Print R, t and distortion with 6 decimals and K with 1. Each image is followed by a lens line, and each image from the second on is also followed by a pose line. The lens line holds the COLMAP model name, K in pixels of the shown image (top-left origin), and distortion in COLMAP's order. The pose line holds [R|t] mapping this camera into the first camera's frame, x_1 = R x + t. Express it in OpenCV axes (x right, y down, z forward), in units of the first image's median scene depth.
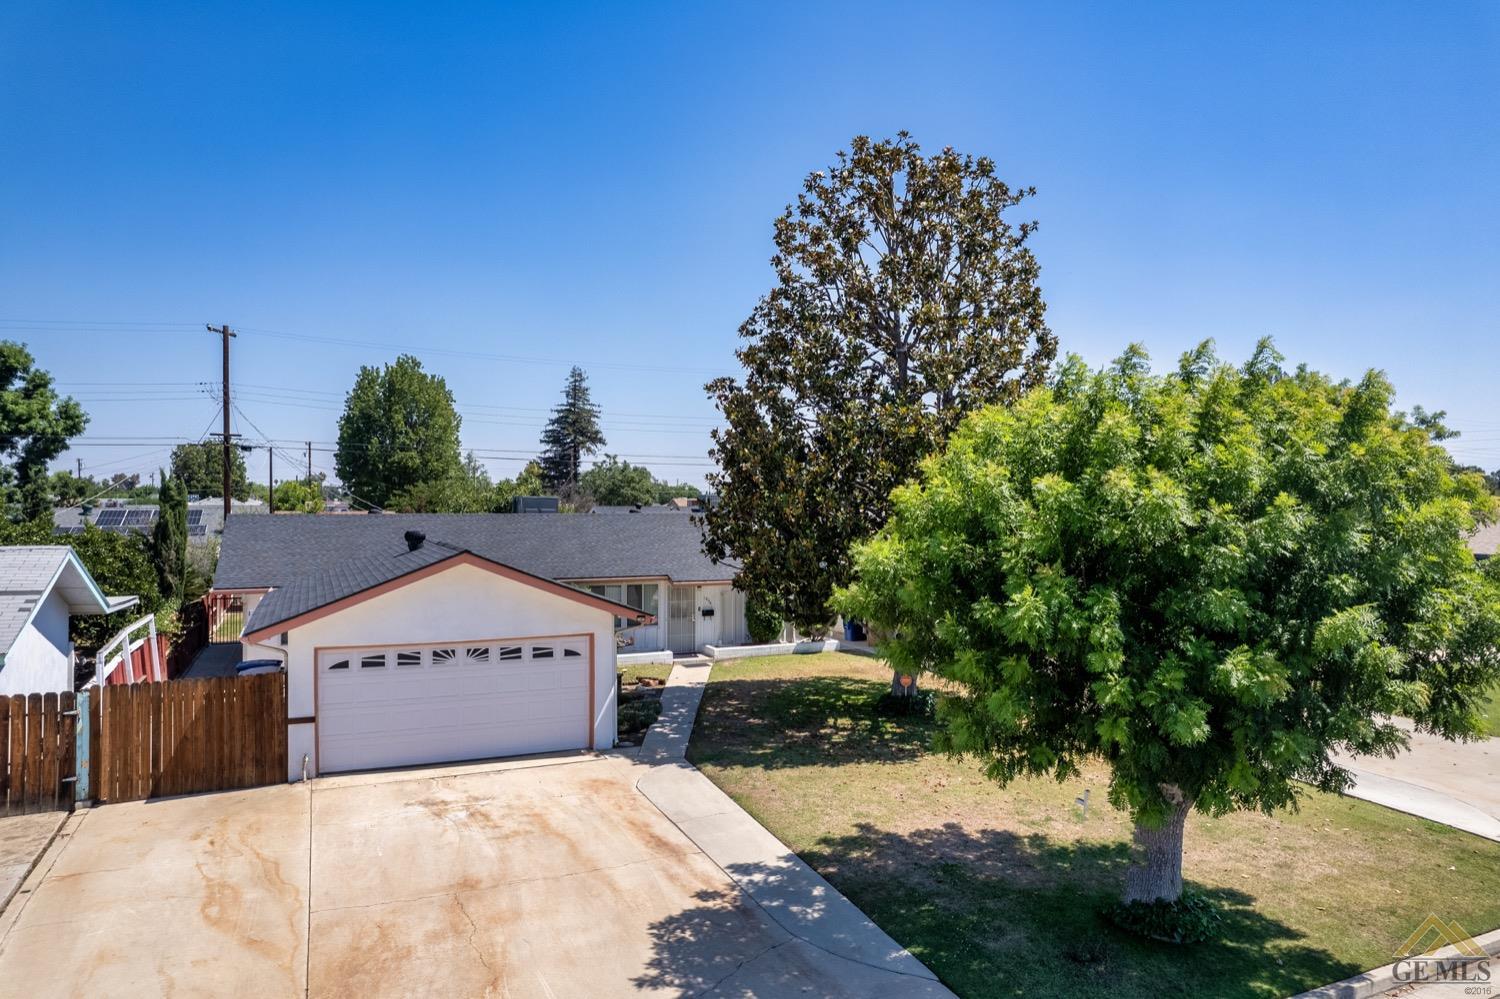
lens RADIAL K [[929.4, 0, 750.0], [0, 929.4, 499.5], [0, 0, 1]] dist [-0.046148, 0.000829]
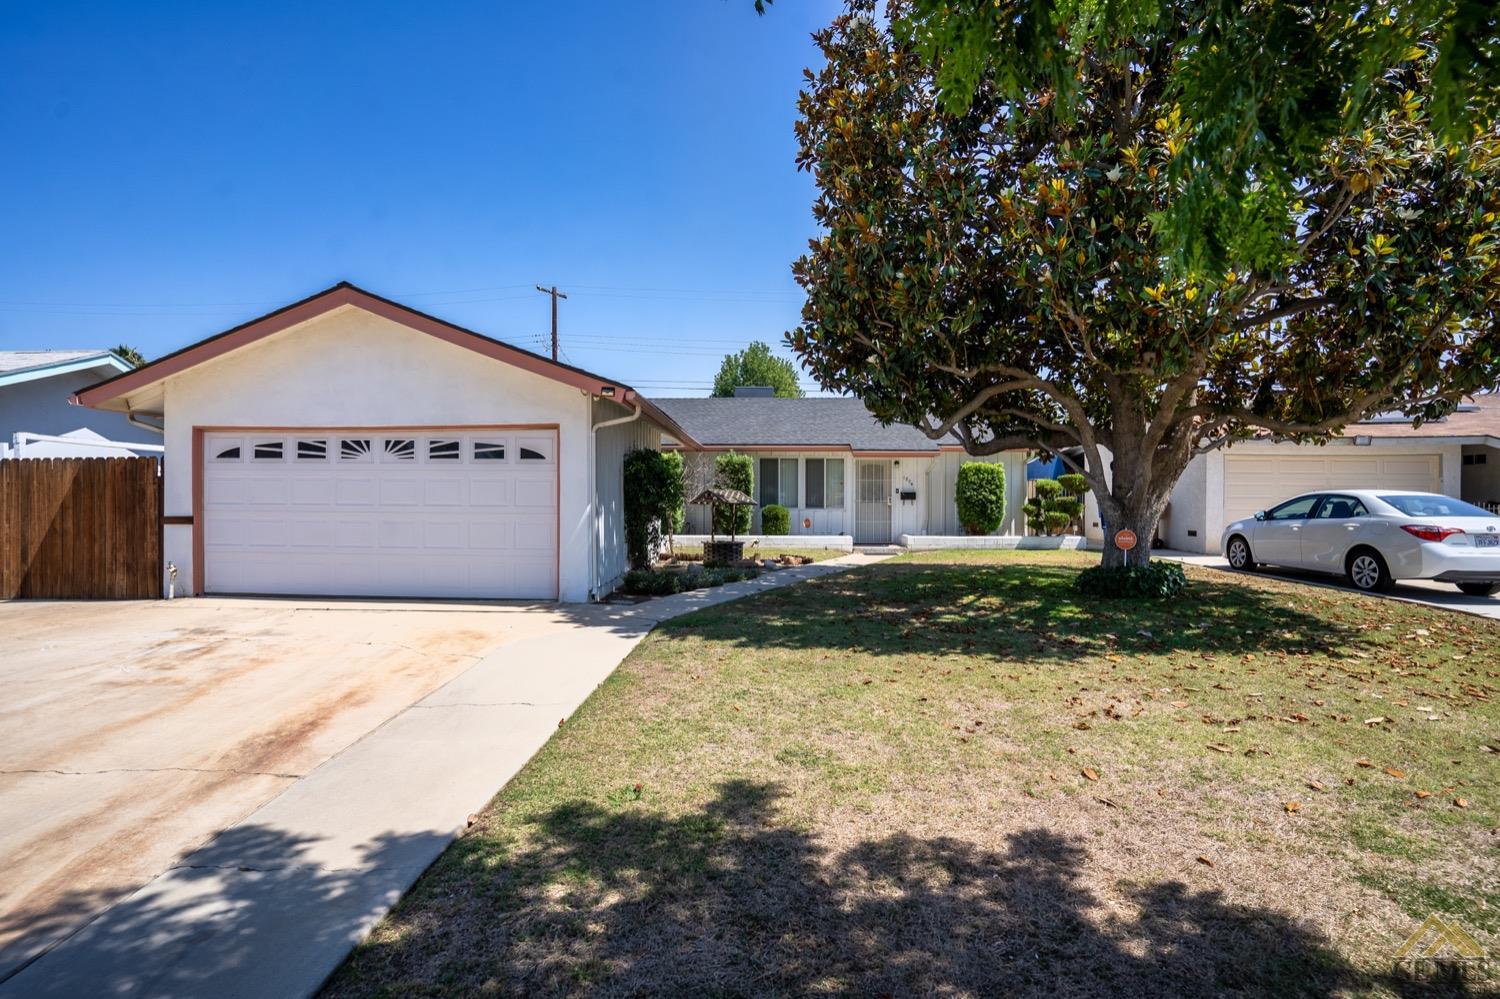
lens RADIAL K [[731.3, 0, 750.0], [0, 731.3, 499.5], [0, 0, 1]] dist [-0.077010, 0.031771]
pose [[0.899889, 0.001655, -0.436115, 0.200665], [0.003146, 0.999942, 0.010286, 0.218503], [0.436107, -0.010629, 0.899832, 0.675588]]
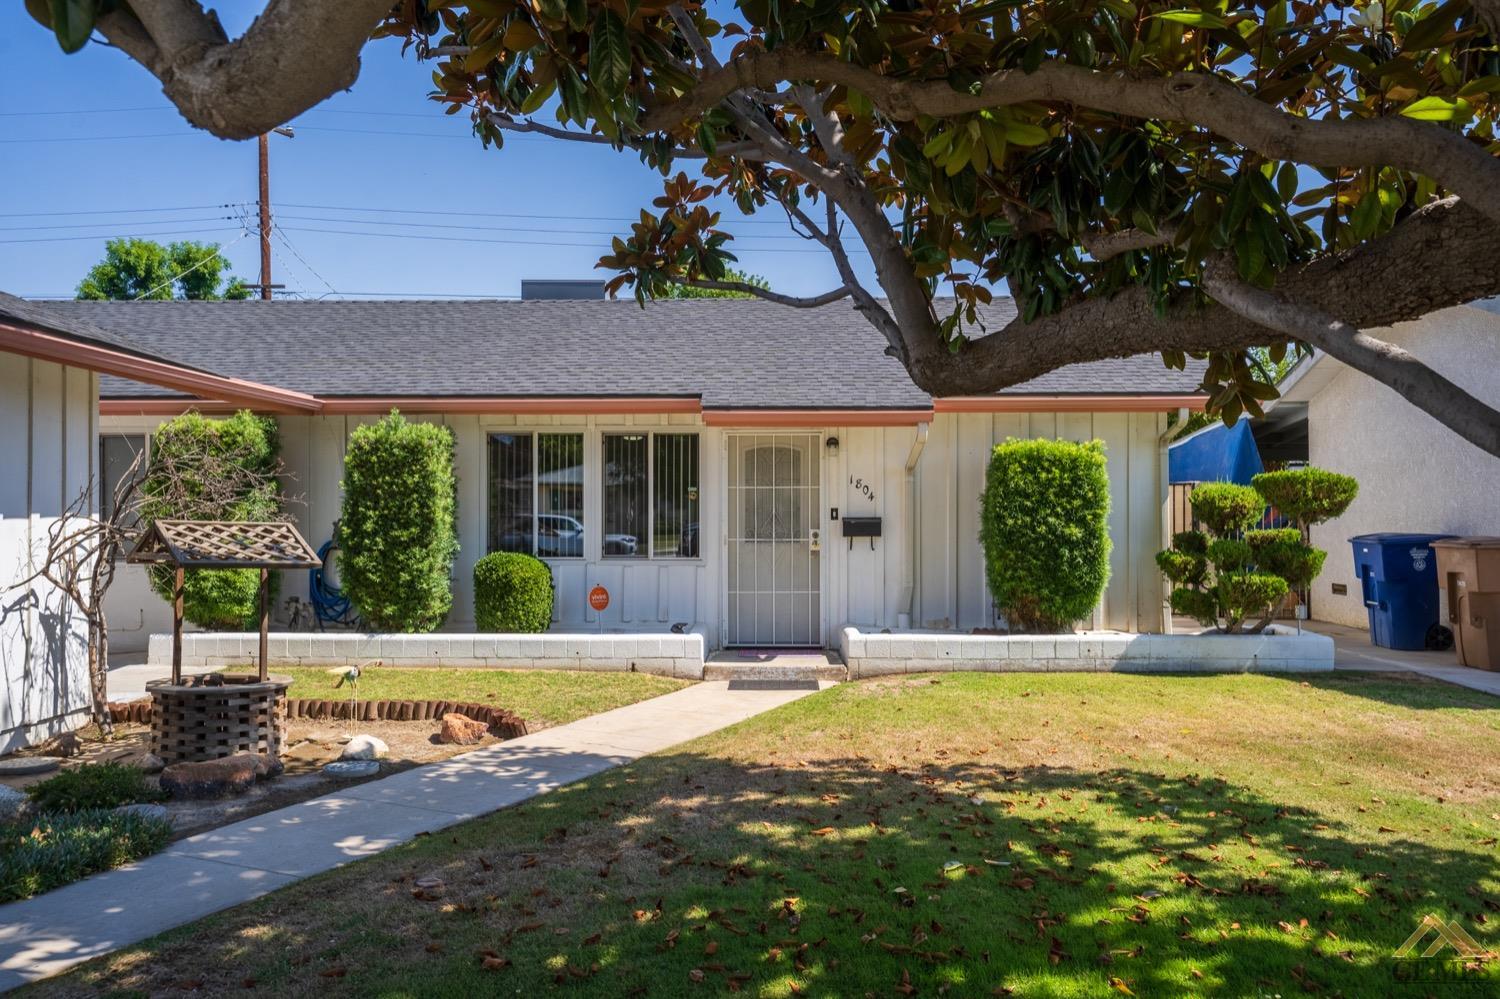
lens RADIAL K [[1142.3, 0, 748.5], [0, 1142.3, 505.6], [0, 0, 1]] dist [0.024071, 0.000687]
pose [[0.903068, -0.004399, -0.429475, 0.163993], [0.006330, 0.999975, 0.003069, 0.209694], [0.429451, -0.005490, 0.903074, 1.161556]]
